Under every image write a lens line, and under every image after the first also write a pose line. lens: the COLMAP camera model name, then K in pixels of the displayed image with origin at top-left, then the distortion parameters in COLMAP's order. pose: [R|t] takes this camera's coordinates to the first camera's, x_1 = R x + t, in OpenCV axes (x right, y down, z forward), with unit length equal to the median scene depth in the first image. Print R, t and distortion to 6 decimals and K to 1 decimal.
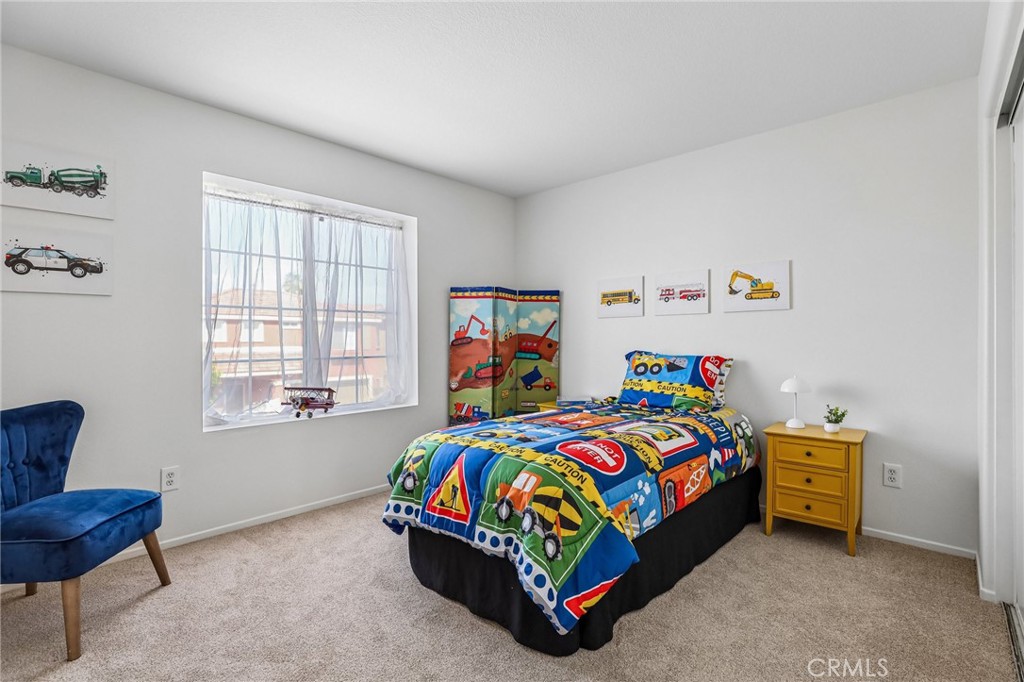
lens RADIAL K [[477.9, 0, 514.6], [0, 477.9, 343.4], [0, 0, 1]] dist [-0.035260, 0.012428]
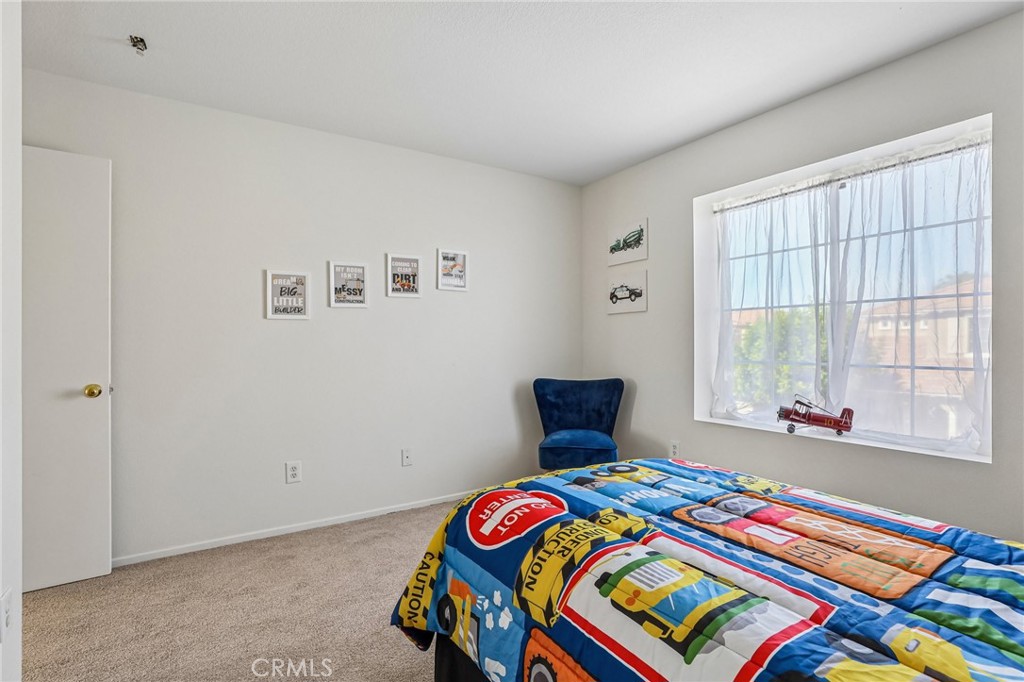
lens RADIAL K [[477.9, 0, 514.6], [0, 477.9, 343.4], [0, 0, 1]] dist [-0.035260, 0.012428]
pose [[-0.237531, 0.009099, -0.971337, 0.706320], [-0.001645, 0.999951, 0.009770, -0.016418], [0.971378, 0.003919, -0.237505, 0.997871]]
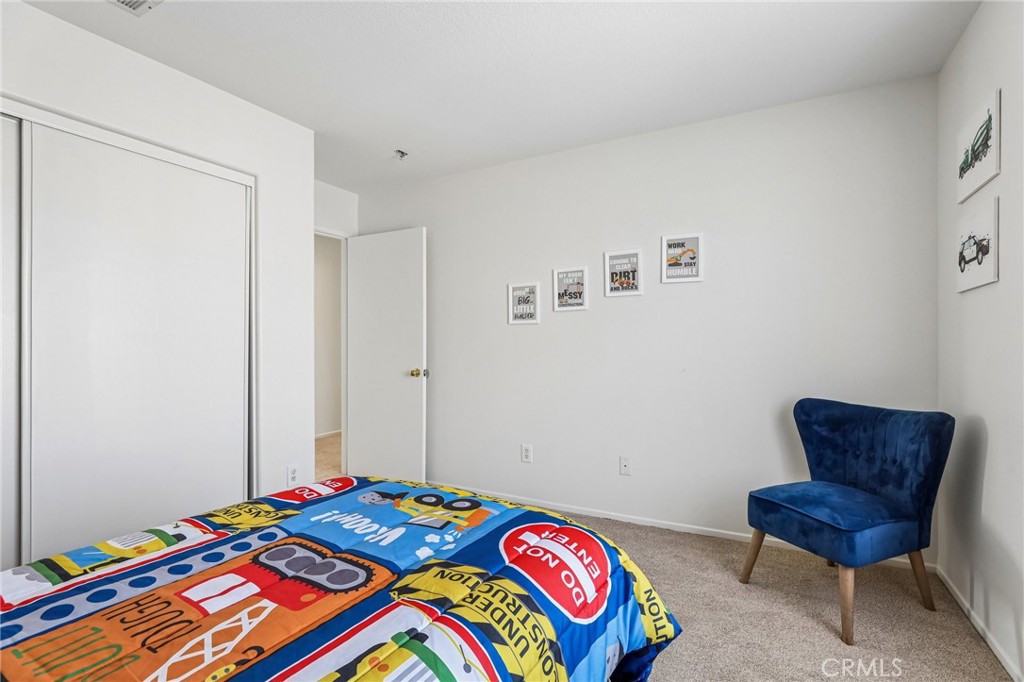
lens RADIAL K [[477.9, 0, 514.6], [0, 477.9, 343.4], [0, 0, 1]] dist [-0.035260, 0.012428]
pose [[-0.967861, 0.003942, -0.251454, 0.028585], [0.002552, 0.999980, 0.005855, -0.014405], [0.251472, 0.005025, -0.967851, 1.571347]]
